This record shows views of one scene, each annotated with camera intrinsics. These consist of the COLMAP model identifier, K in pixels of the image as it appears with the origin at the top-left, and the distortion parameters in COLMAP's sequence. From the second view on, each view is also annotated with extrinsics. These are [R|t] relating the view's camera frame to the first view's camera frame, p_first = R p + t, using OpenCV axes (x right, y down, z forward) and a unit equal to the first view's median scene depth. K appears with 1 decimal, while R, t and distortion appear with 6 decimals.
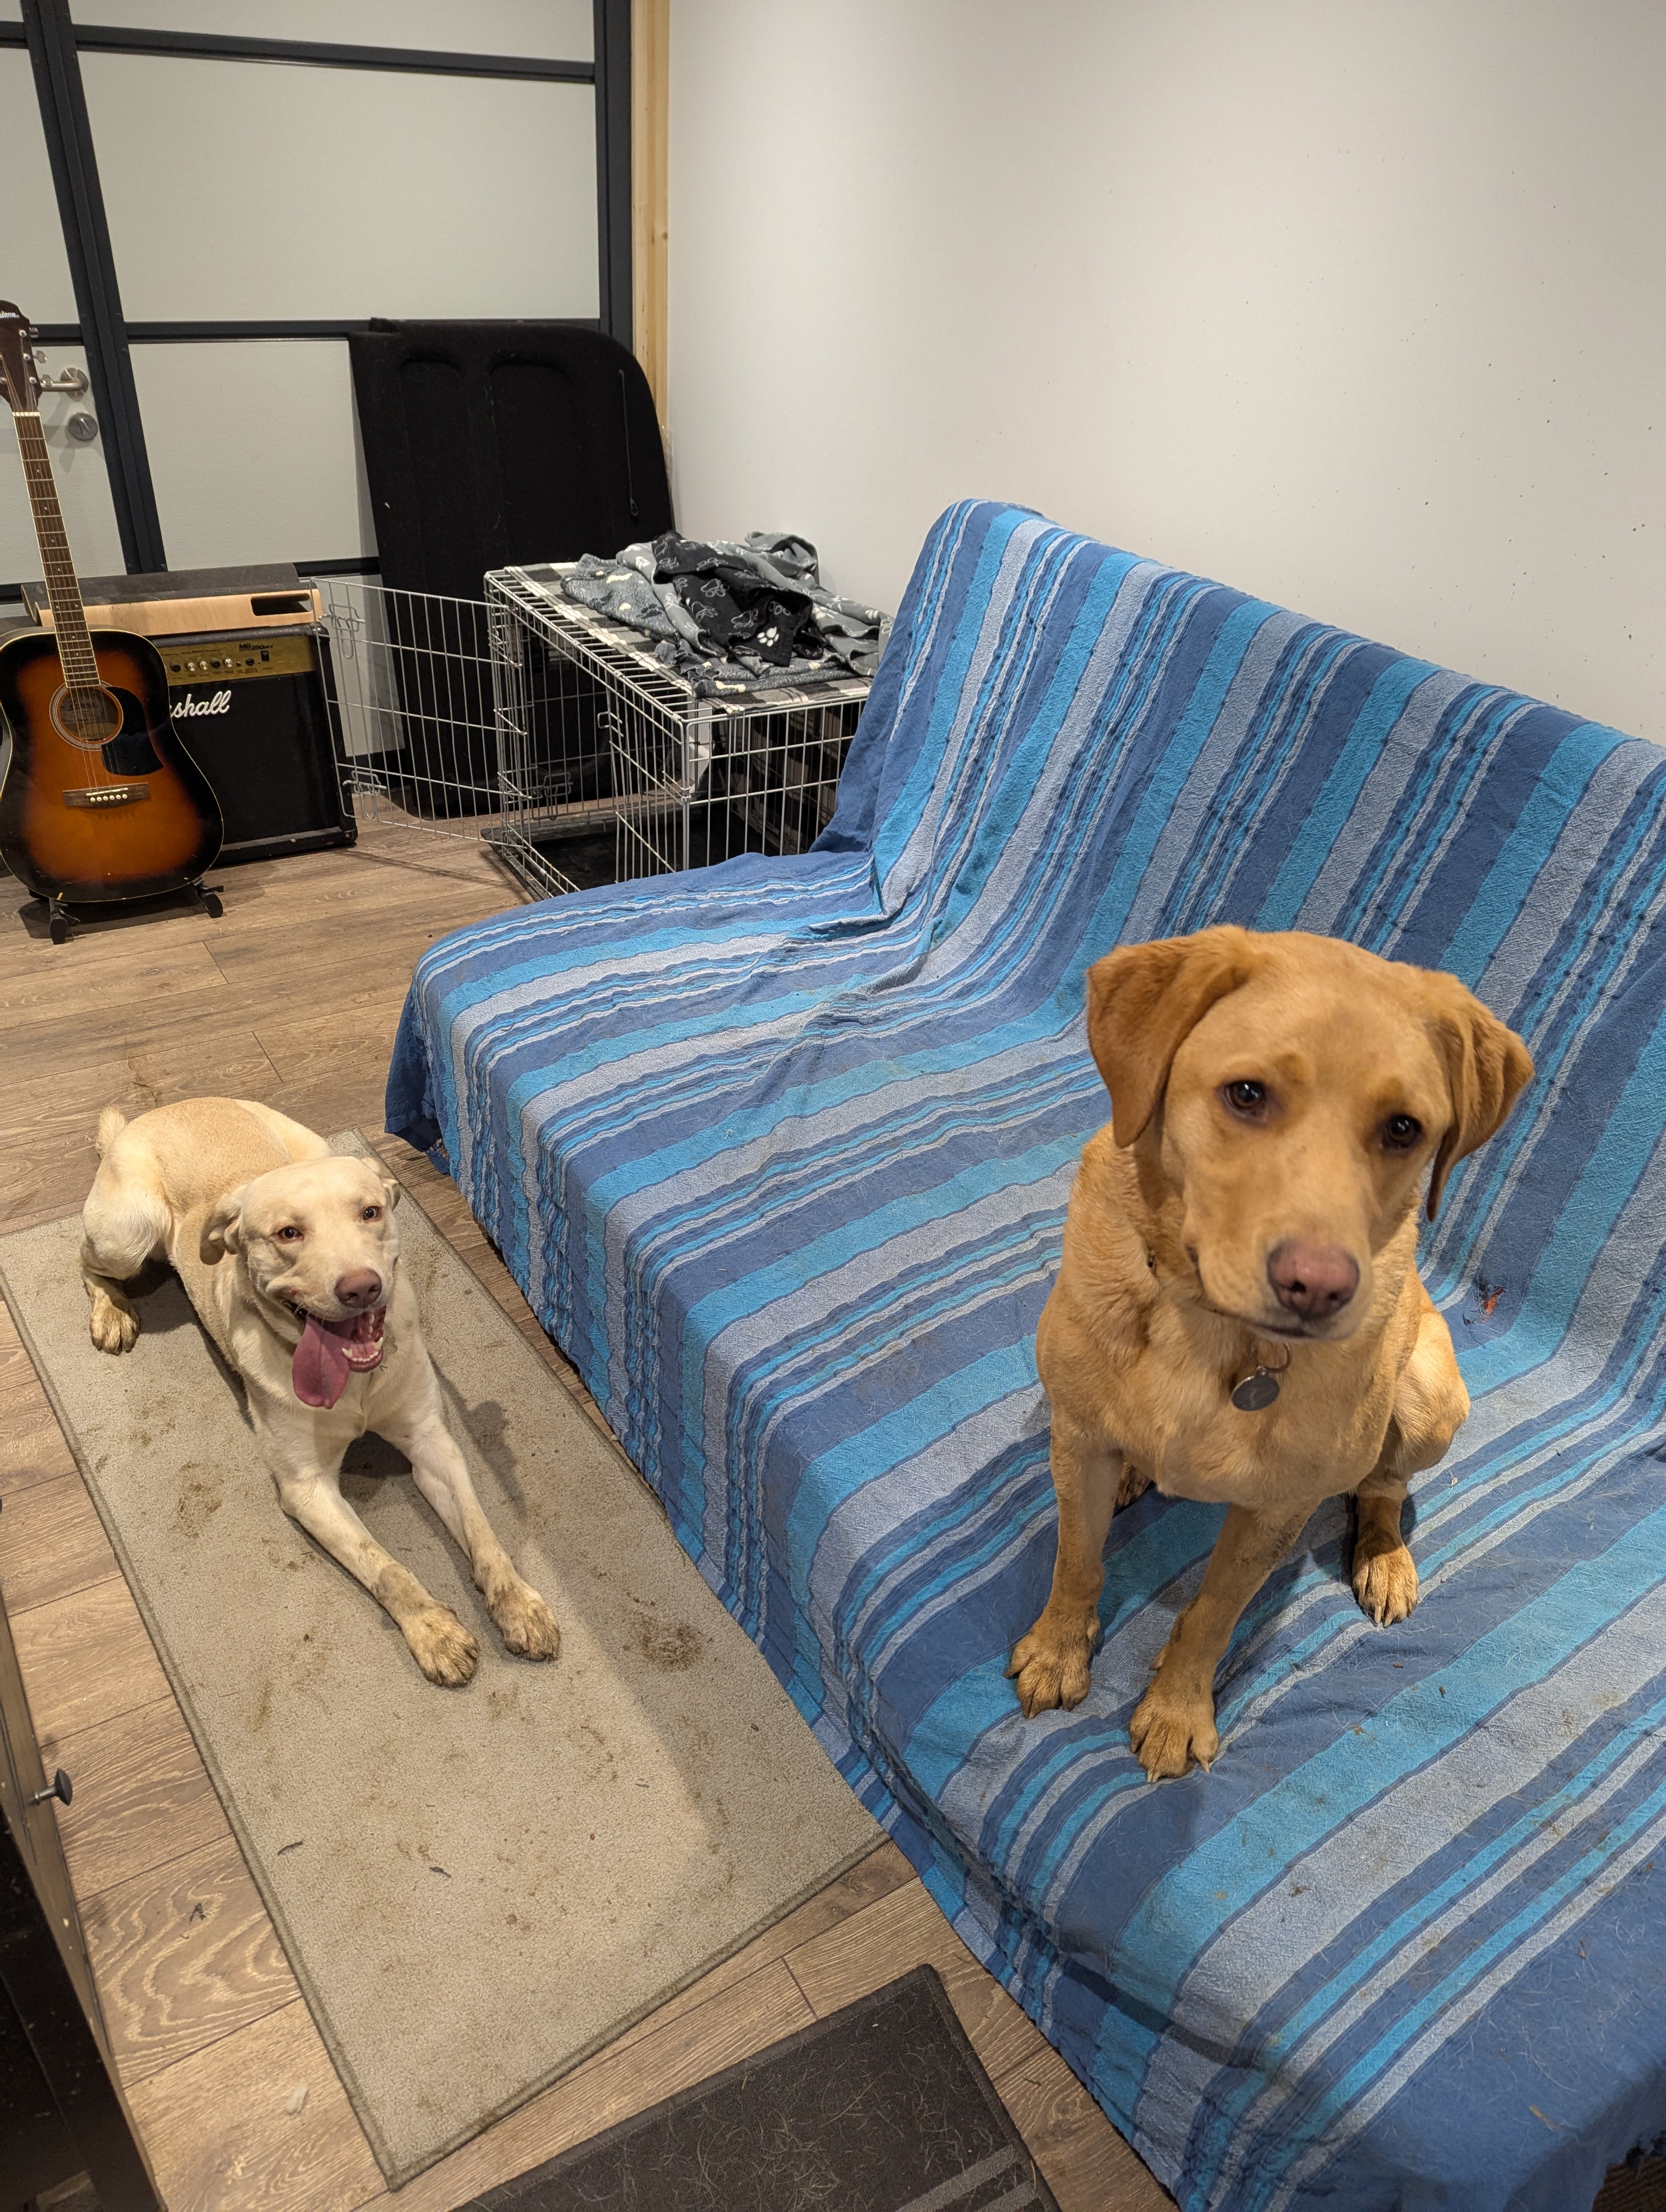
lens RADIAL K [[1538.3, 0, 833.0], [0, 1538.3, 1106.0], [0, 0, 1]] dist [0.060891, -0.053130]
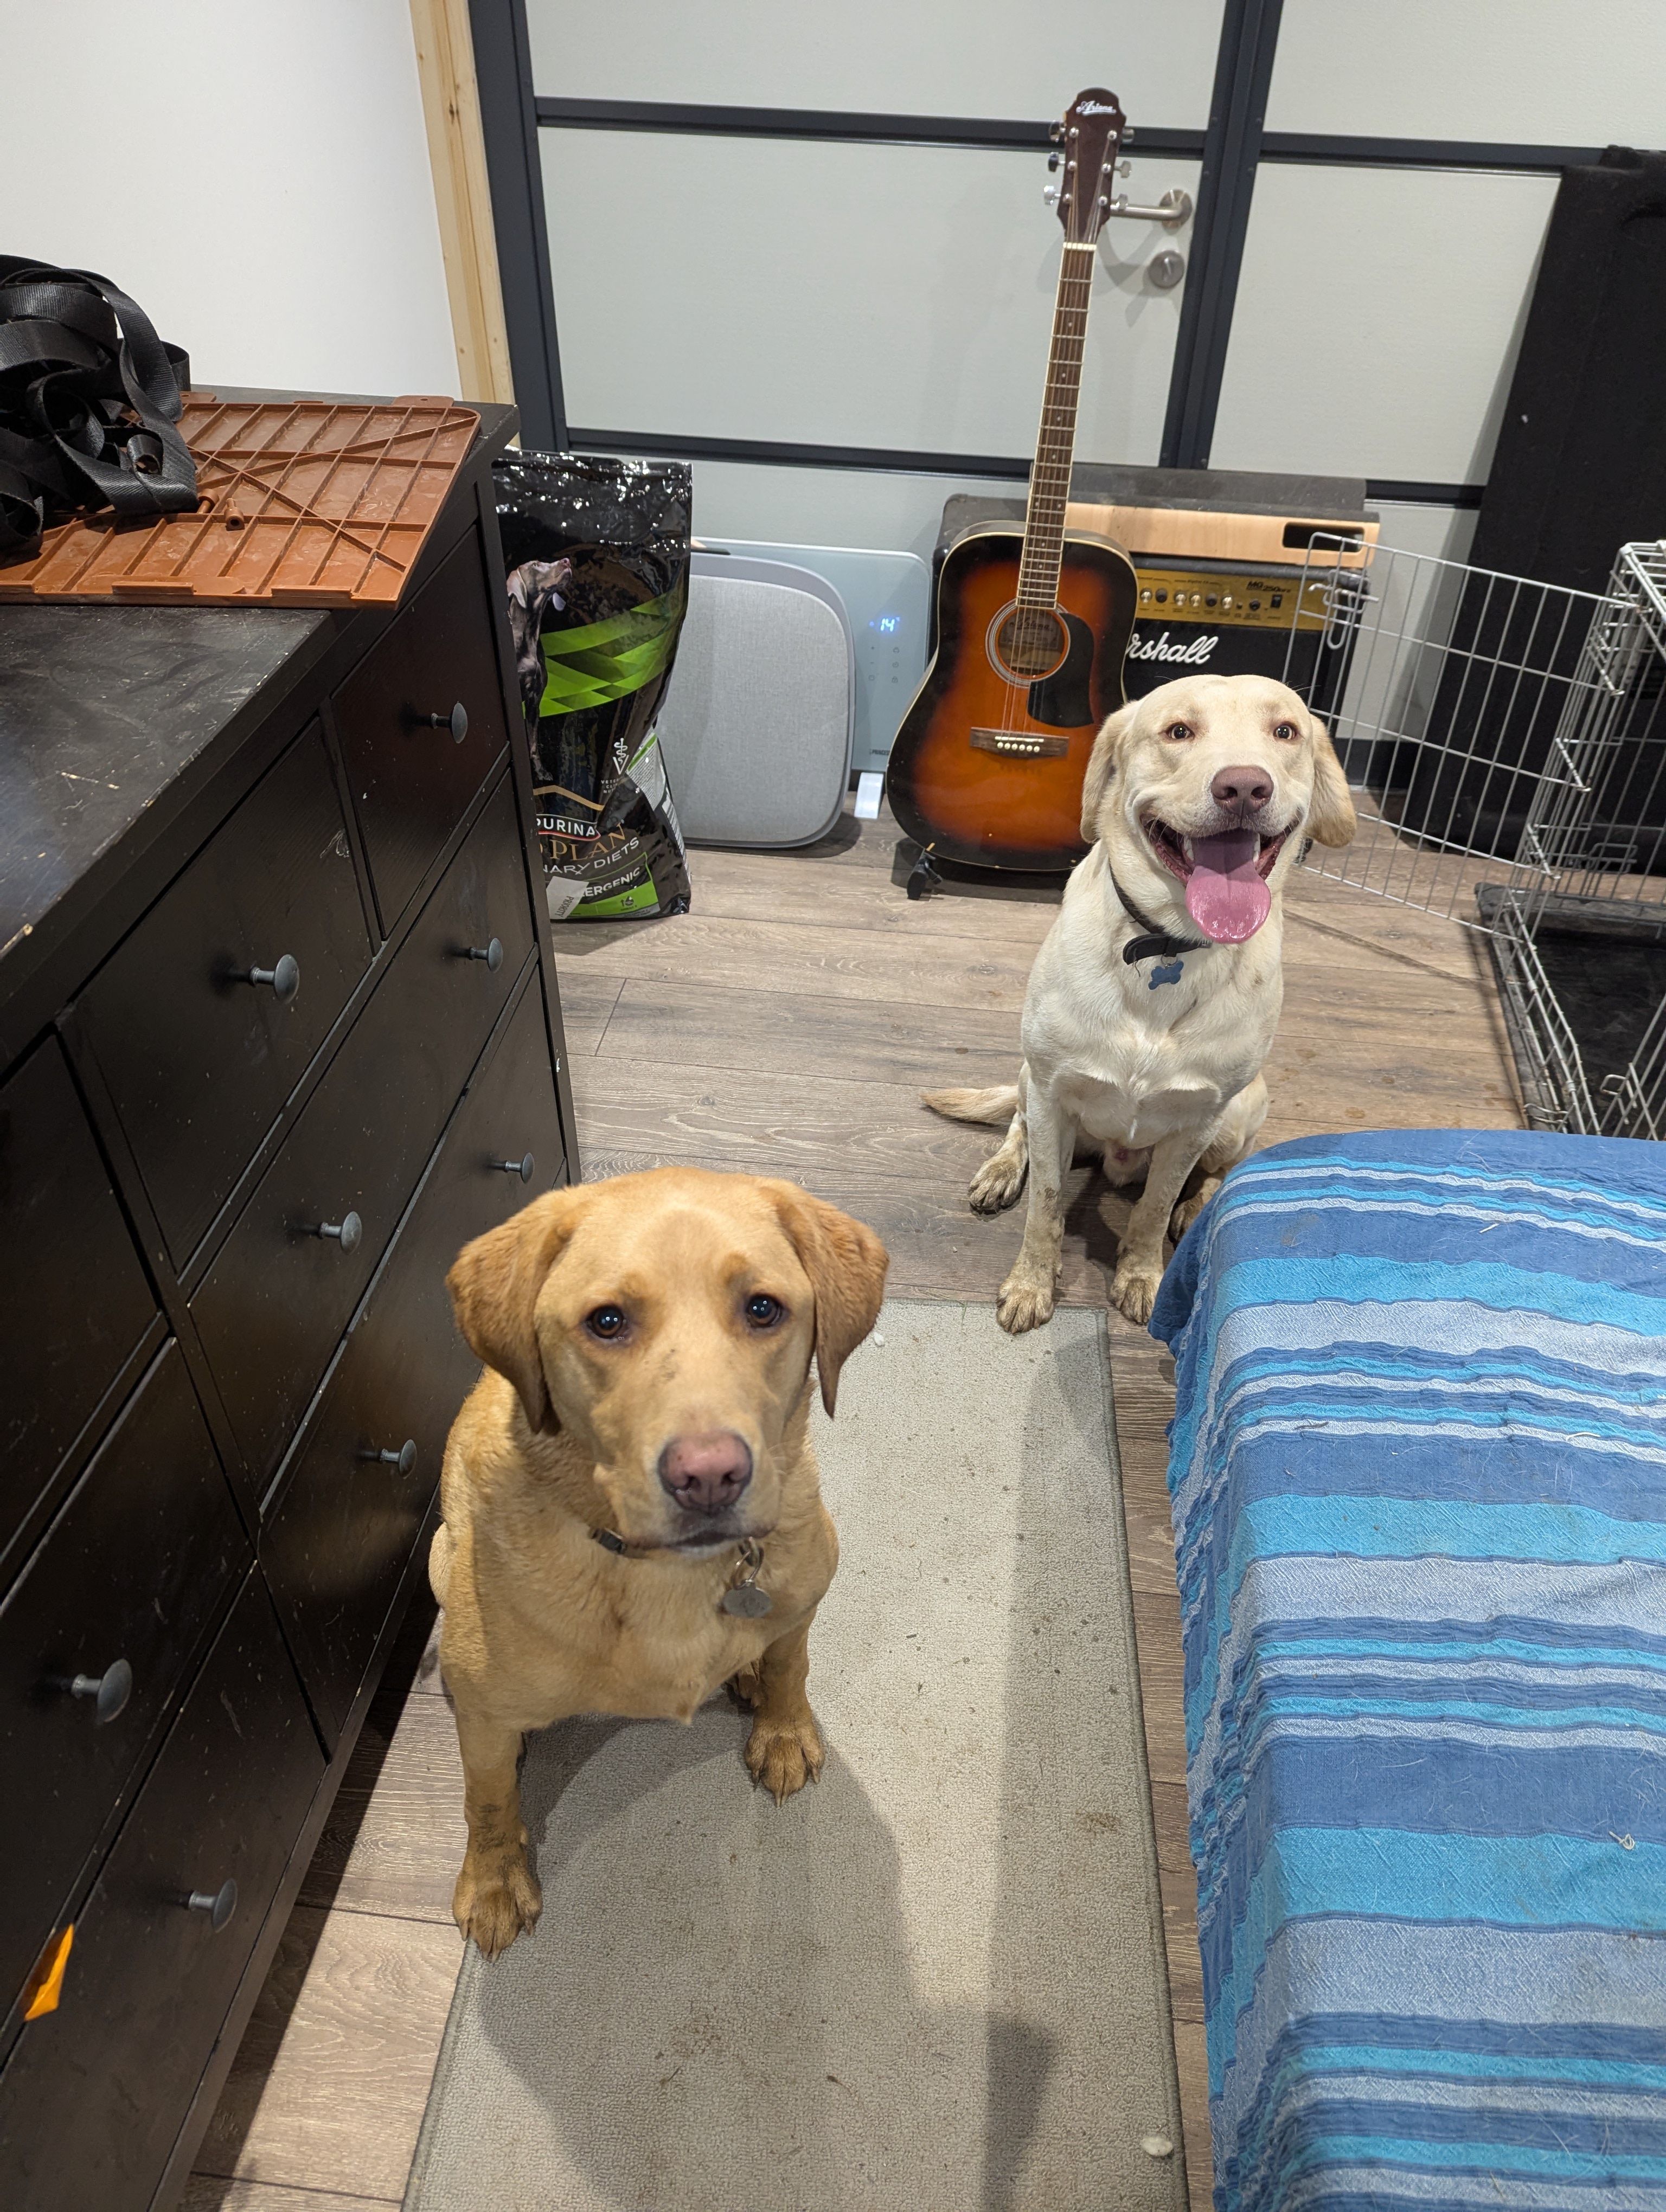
lens RADIAL K [[1541.7, 0, 868.2], [0, 1541.7, 1095.2], [0, 0, 1]] dist [0.065899, -0.068084]
pose [[0.783123, 0.362807, -0.505064, -0.055858], [-0.327188, 0.931057, 0.161497, -0.129765], [0.528836, 0.038779, 0.847838, 0.279776]]
